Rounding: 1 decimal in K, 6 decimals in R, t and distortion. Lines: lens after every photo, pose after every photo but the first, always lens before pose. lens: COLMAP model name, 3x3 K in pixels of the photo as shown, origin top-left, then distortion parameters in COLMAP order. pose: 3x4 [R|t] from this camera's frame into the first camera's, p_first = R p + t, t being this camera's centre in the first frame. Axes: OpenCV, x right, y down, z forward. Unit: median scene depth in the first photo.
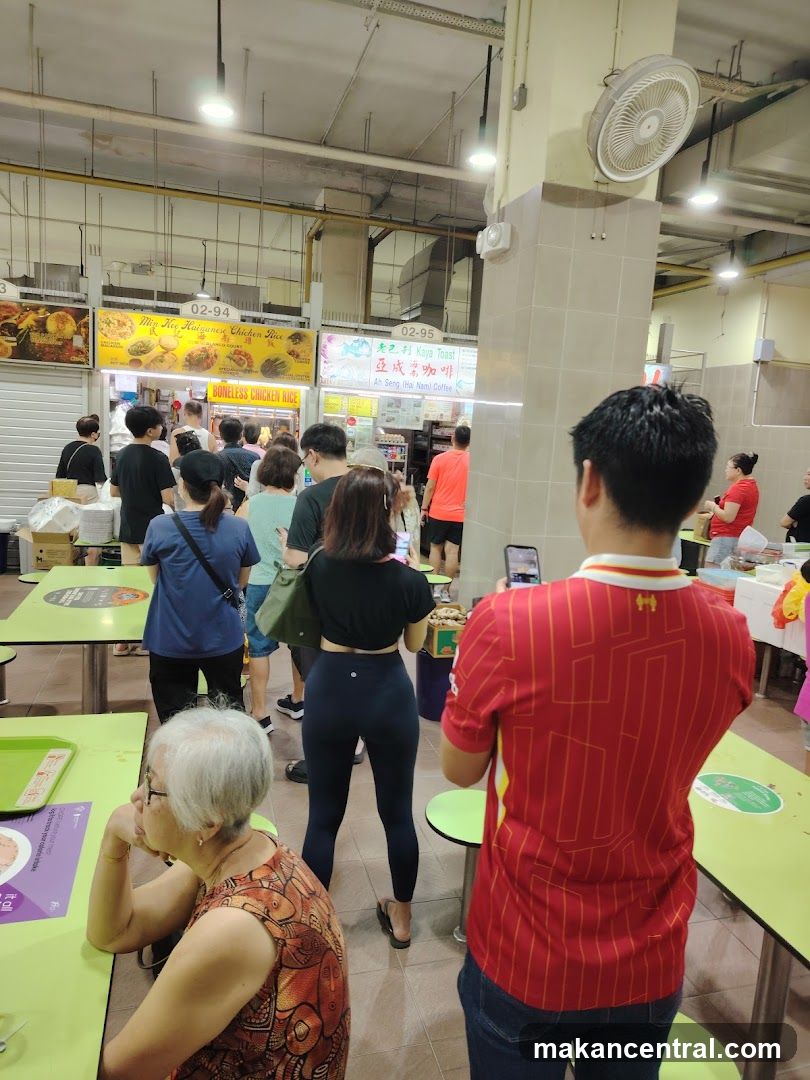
lens RADIAL K [[746.3, 0, 414.8], [0, 746.3, 558.3], [0, 0, 1]] dist [0.030516, -0.040157]
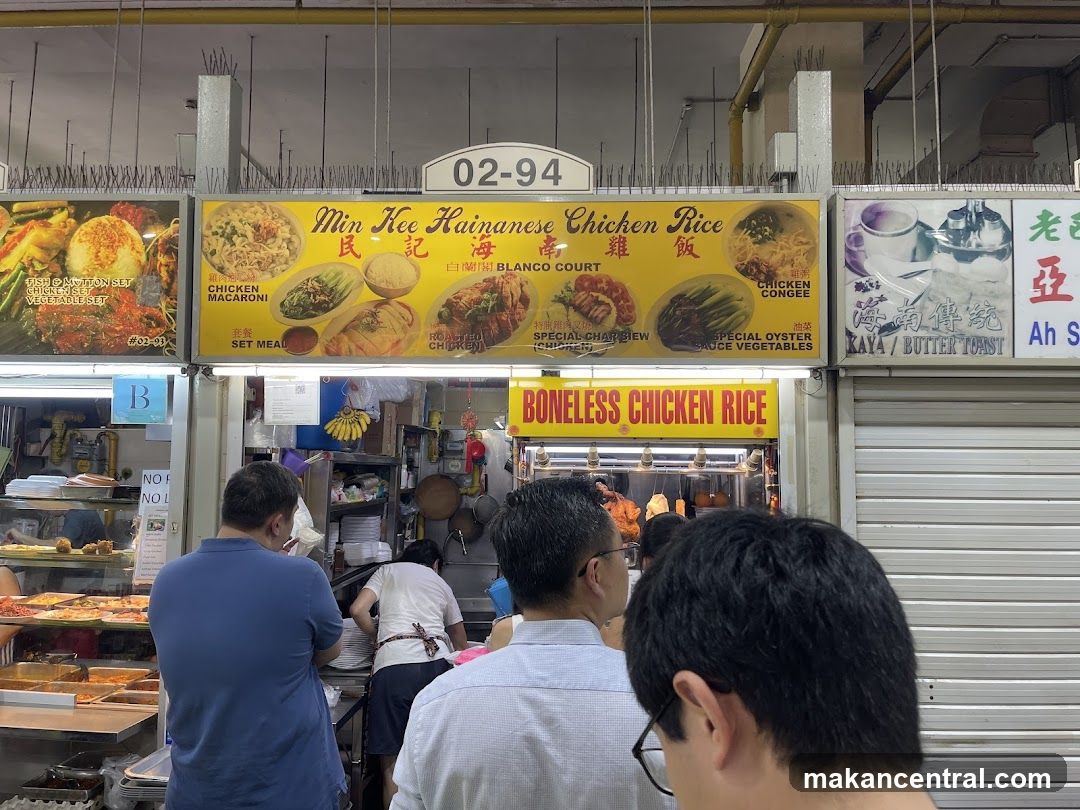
lens RADIAL K [[824.2, 0, 527.7], [0, 824.2, 414.8], [0, 0, 1]] dist [0.046266, -0.047800]
pose [[0.946681, -0.082826, -0.311345, -0.152955], [-0.000813, 0.965772, -0.259393, -0.124244], [0.322172, 0.245815, 0.914210, 0.672309]]
